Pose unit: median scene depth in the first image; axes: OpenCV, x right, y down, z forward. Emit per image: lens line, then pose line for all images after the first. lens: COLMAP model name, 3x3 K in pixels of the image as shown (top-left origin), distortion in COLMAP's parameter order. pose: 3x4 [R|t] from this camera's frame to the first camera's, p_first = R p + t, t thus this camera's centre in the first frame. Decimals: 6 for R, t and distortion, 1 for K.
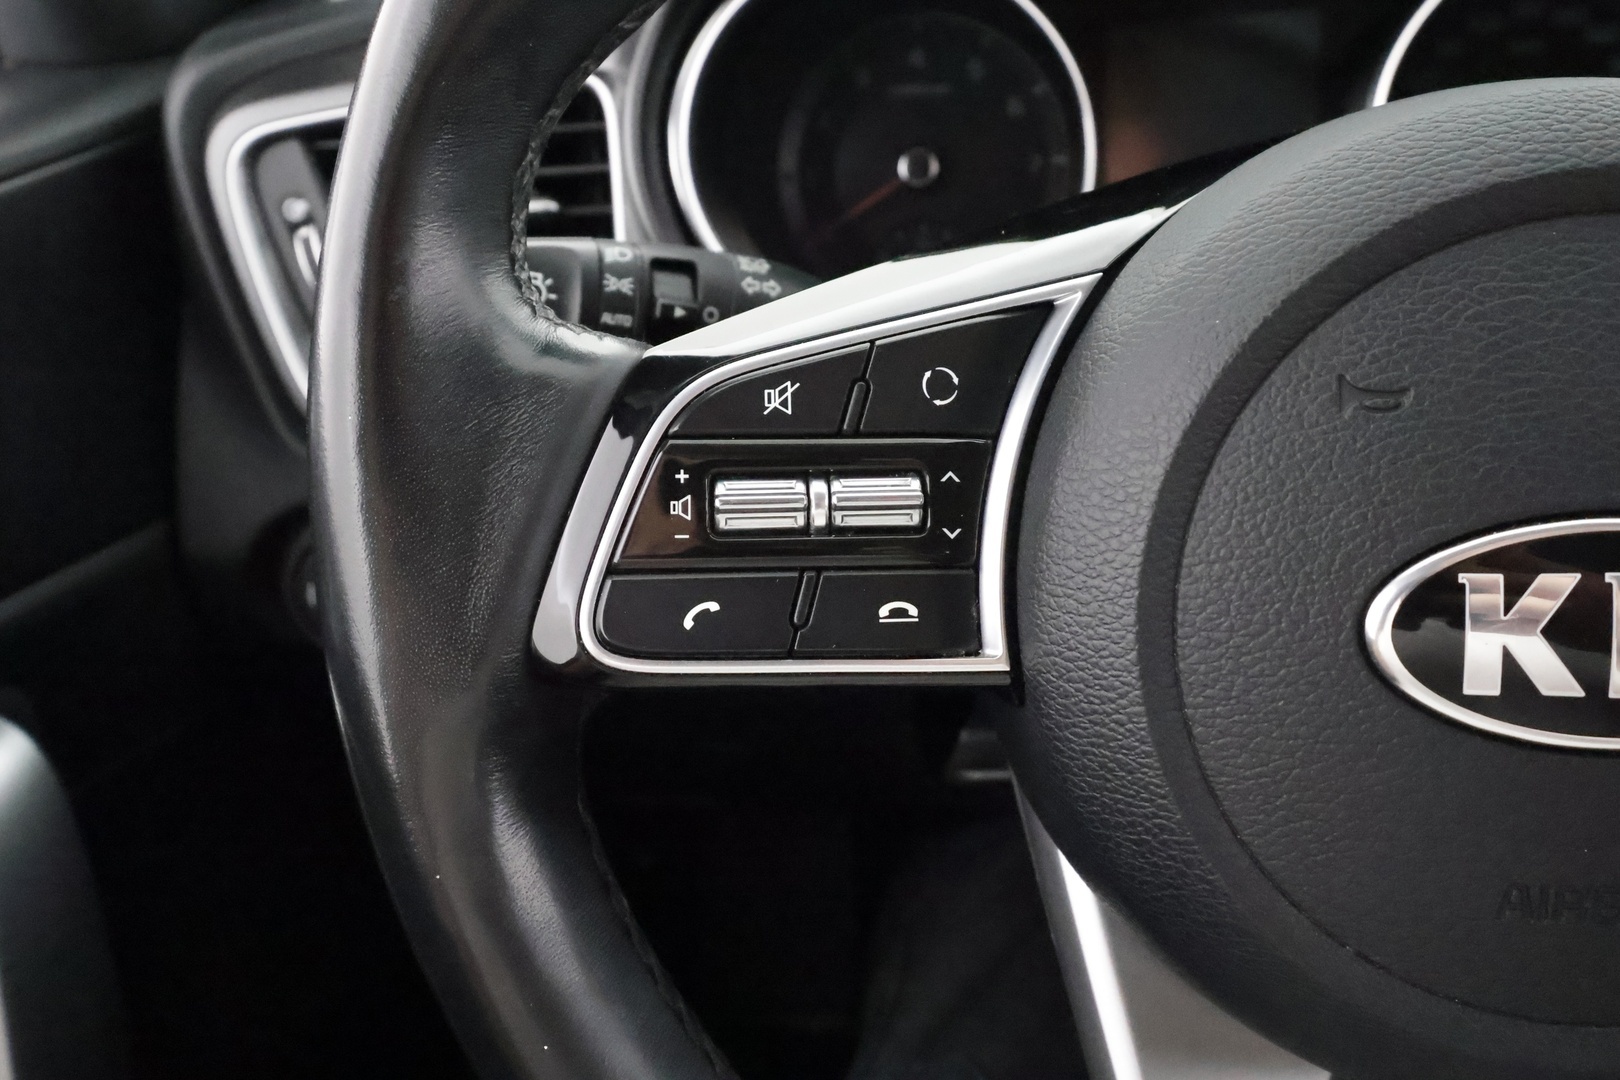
lens RADIAL K [[1368.3, 0, 809.9], [0, 1368.3, 535.7], [0, 0, 1]] dist [0.089430, -0.016211]
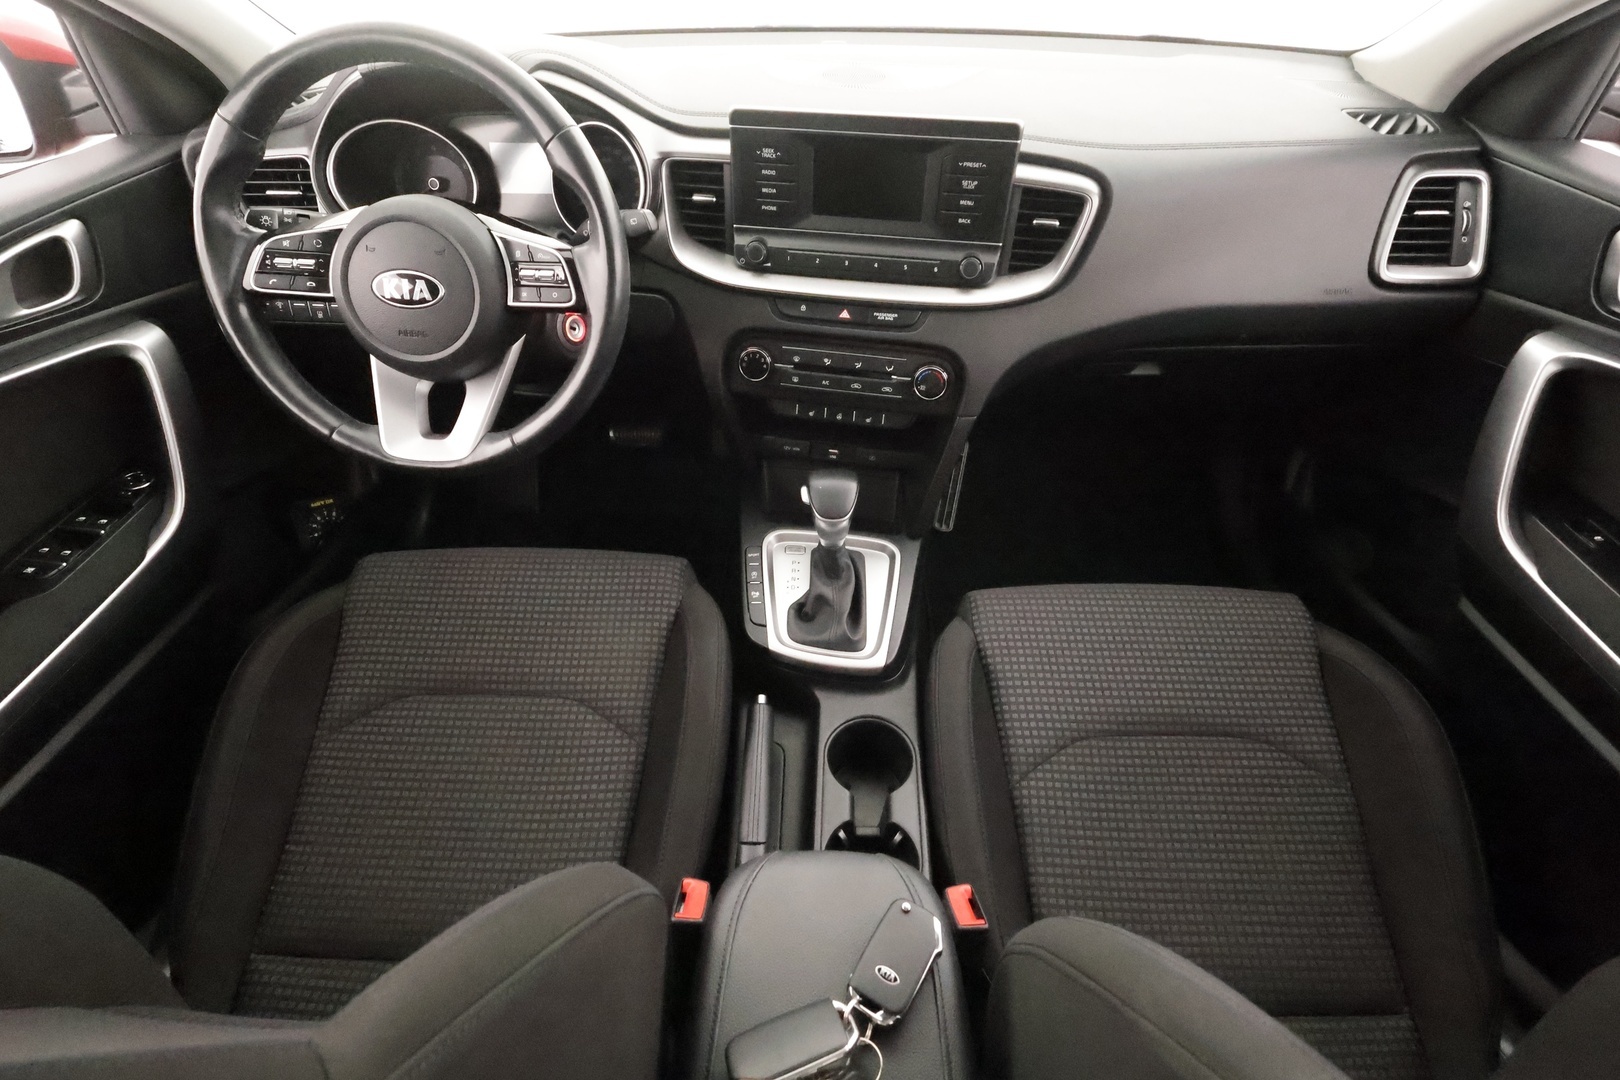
lens RADIAL K [[762.6, 0, 803.1], [0, 762.6, 549.8], [0, 0, 1]] dist [-0.004213, 0.002588]
pose [[0.992095, 0.029420, 0.121988, 1.707846], [-0.057146, 0.971397, 0.230483, 0.277213], [-0.111718, -0.235632, 0.965400, -2.510654]]
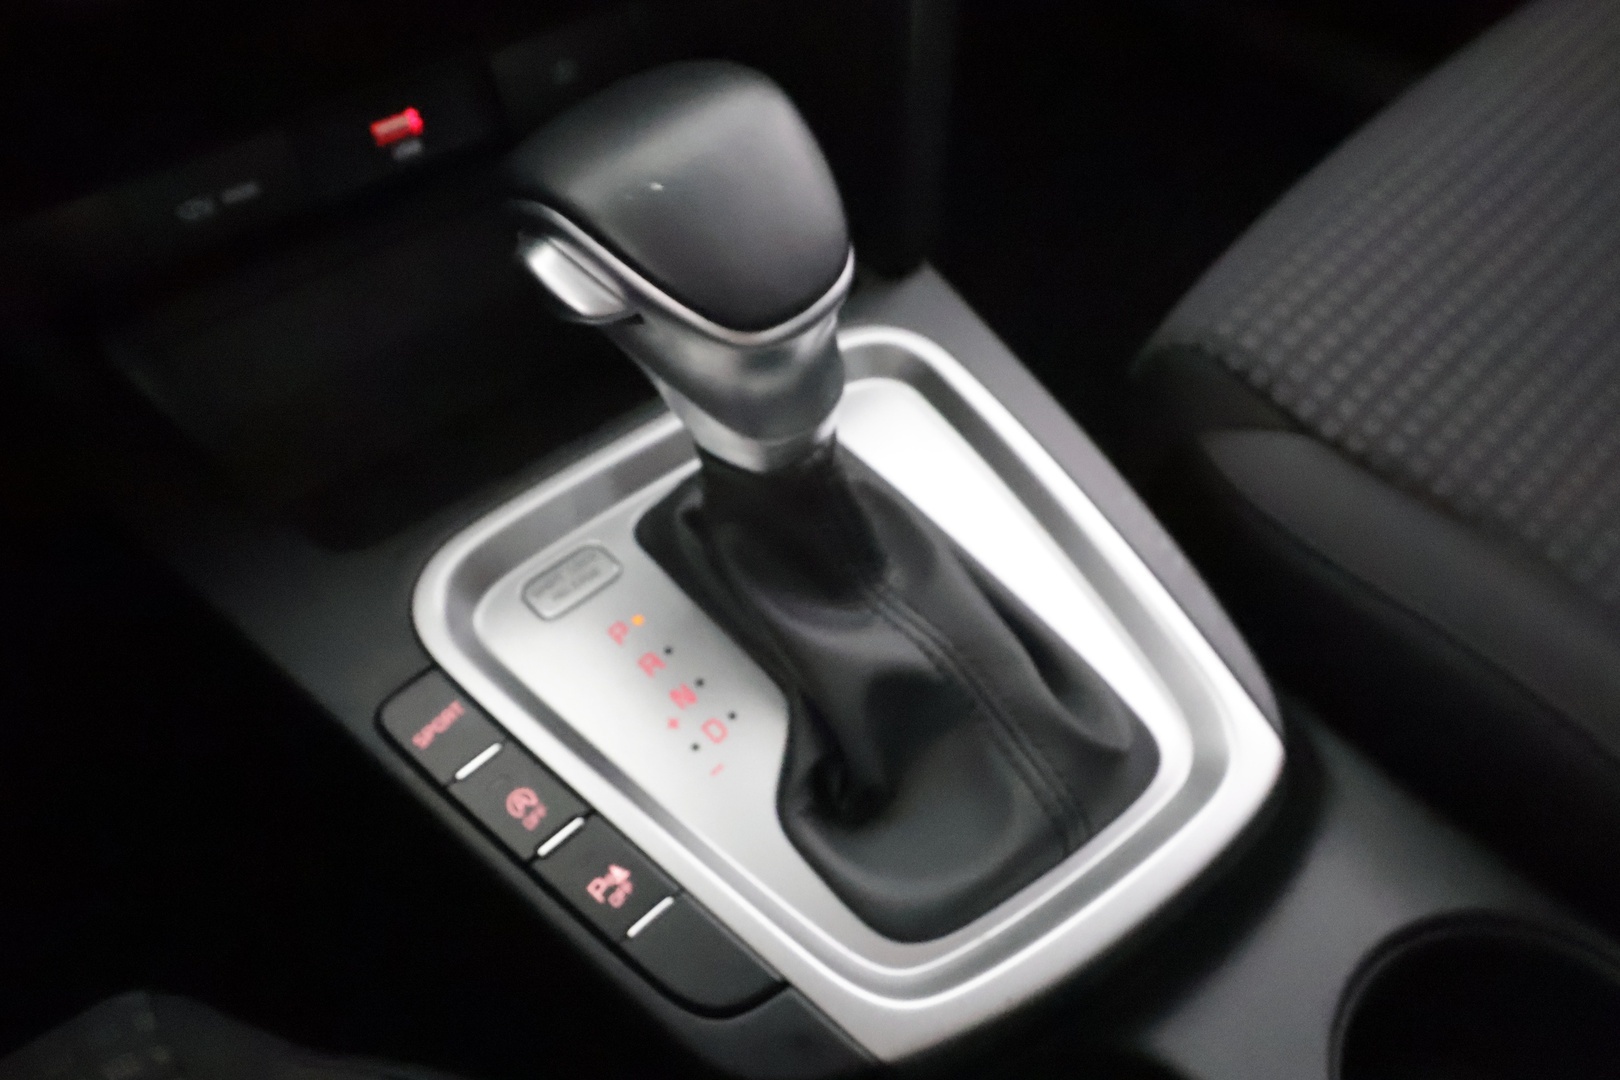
lens RADIAL K [[1300.1, 0, 820.8], [0, 1300.1, 536.7], [0, 0, 1]] dist [0.008840, -0.020163]
pose [[0.647148, -0.529770, 0.548218, 1.559747], [0.348052, 0.845097, 0.405797, 0.691778], [-0.678276, -0.071802, 0.731291, 0.263930]]
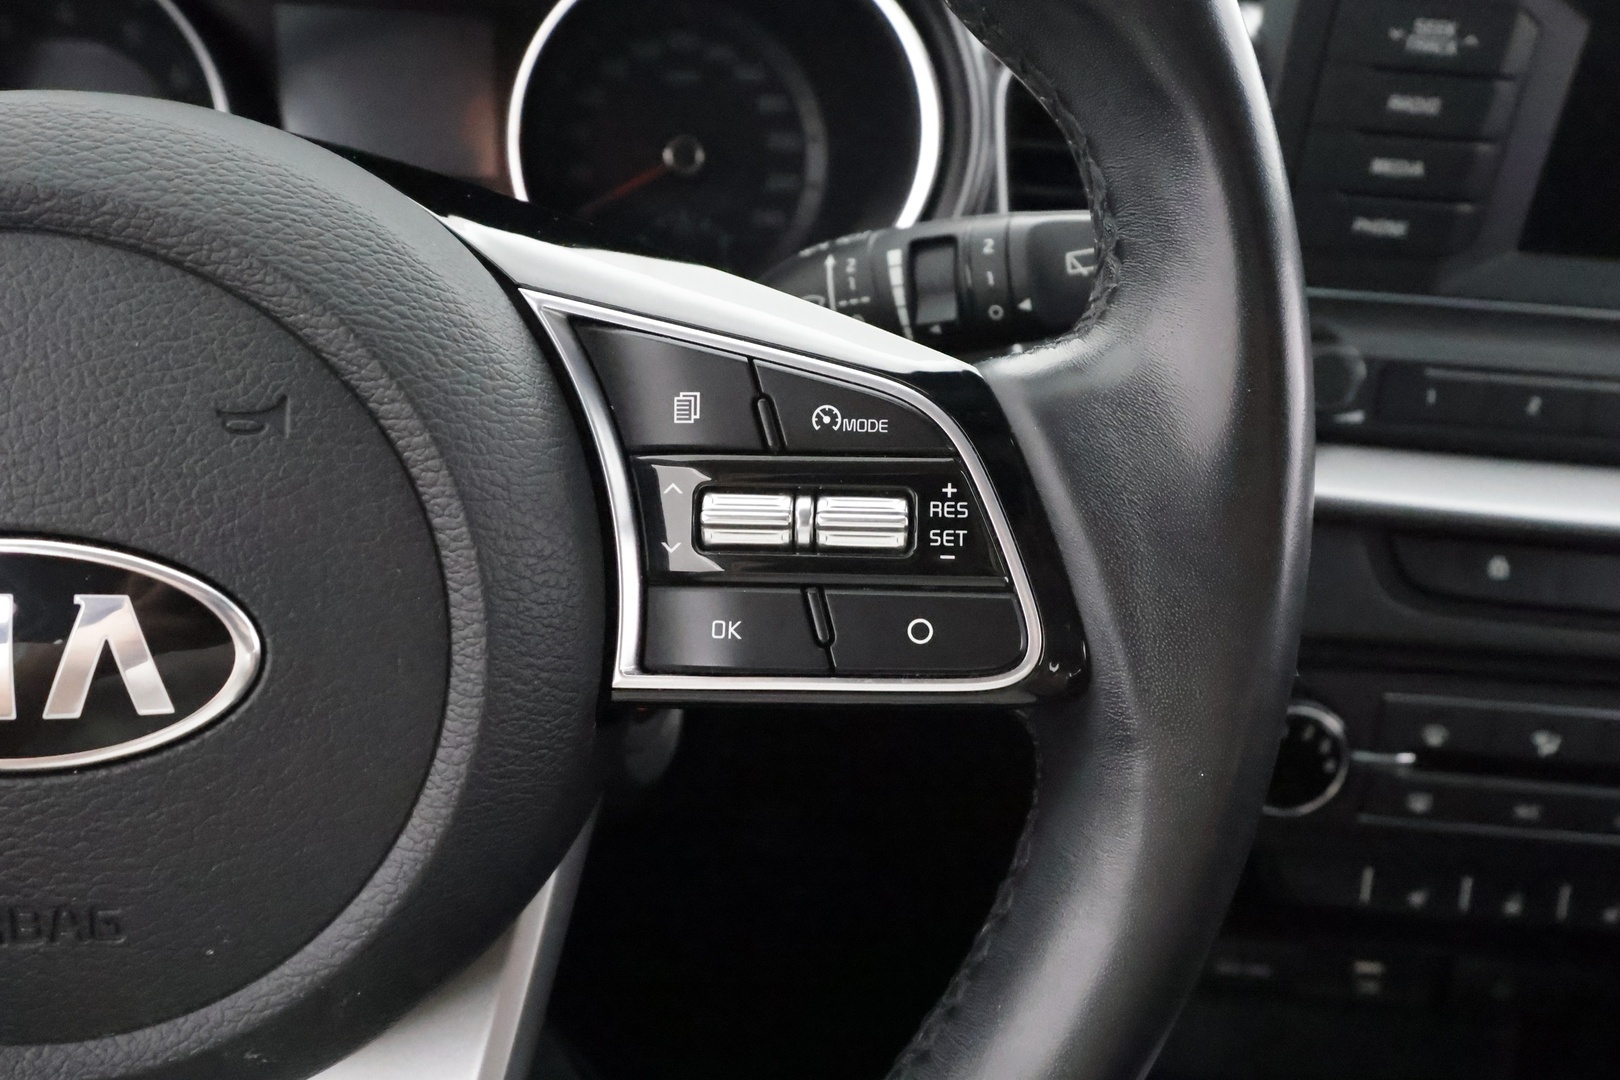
lens RADIAL K [[1300.1, 0, 805.1], [0, 1300.1, 568.3], [0, 0, 1]] dist [0.008840, -0.020163]
pose [[0.958282, 0.026367, 0.284605, 0.722090], [-0.036143, 0.998921, 0.029151, -0.030553], [-0.283529, -0.038221, 0.958202, -0.050533]]
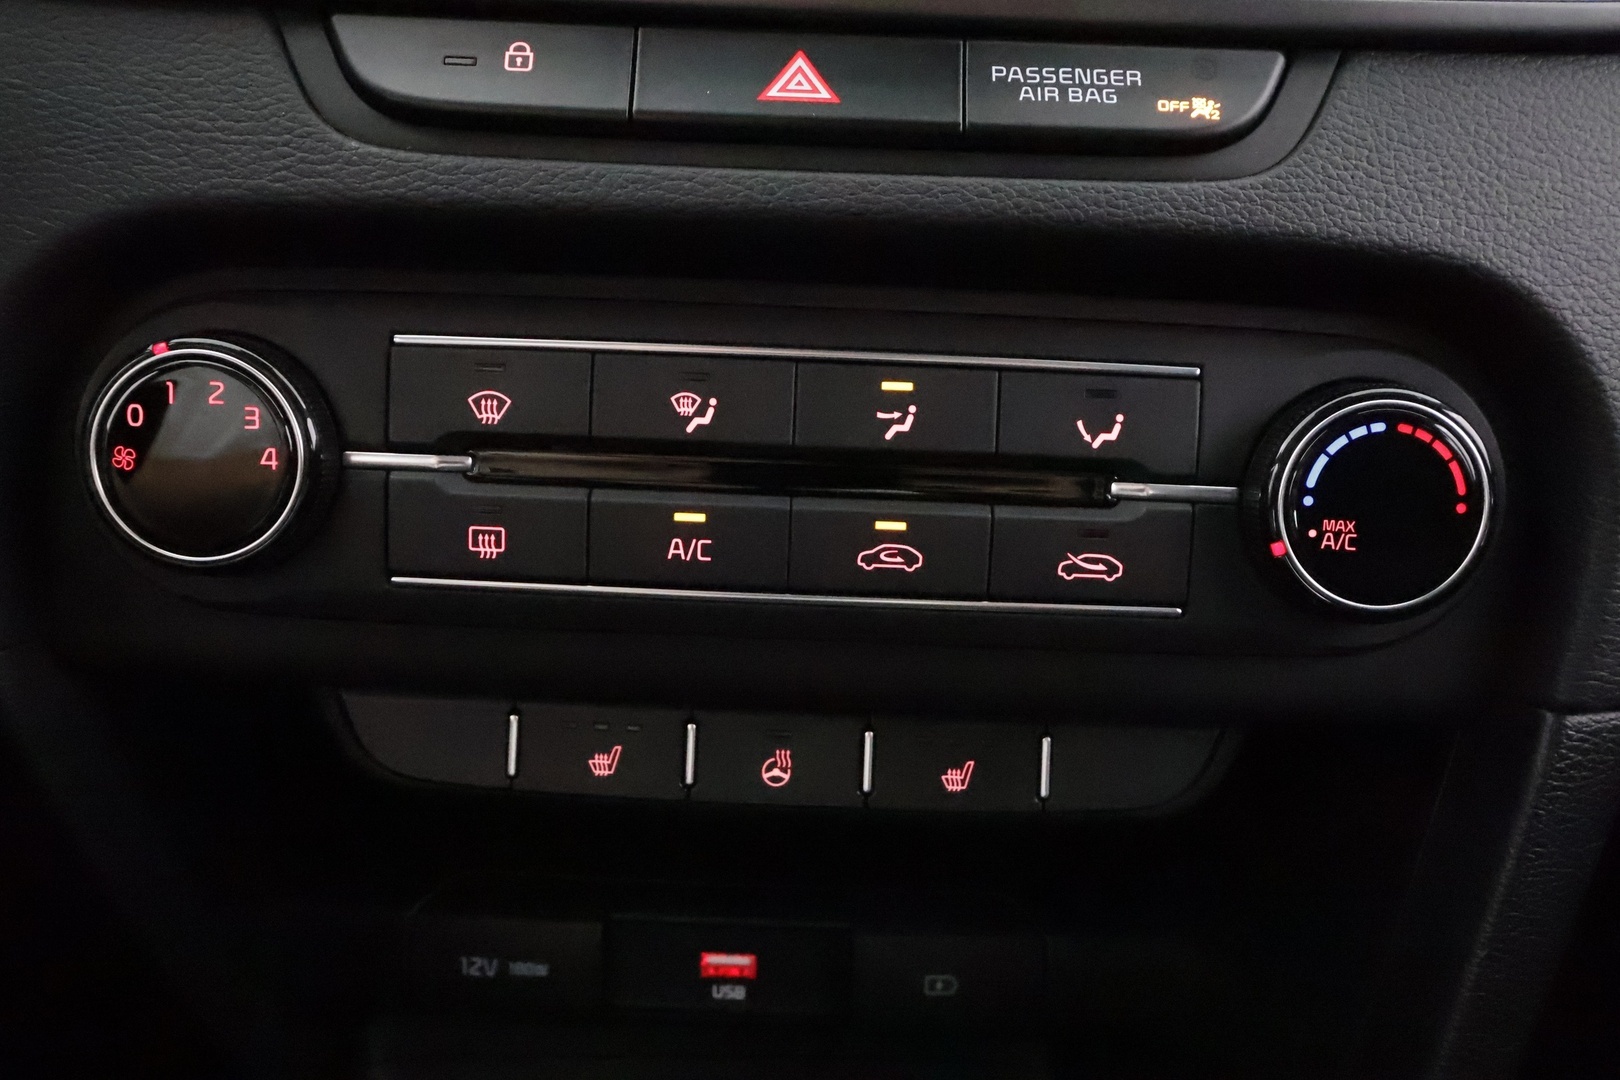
lens RADIAL K [[1300.1, 0, 802.1], [0, 1300.1, 554.8], [0, 0, 1]] dist [0.008840, -0.020163]
pose [[0.960138, 0.030983, 0.277805, 2.074456], [0.006217, 0.991225, -0.132038, 0.477740], [-0.279458, 0.128502, 0.951520, 0.454114]]
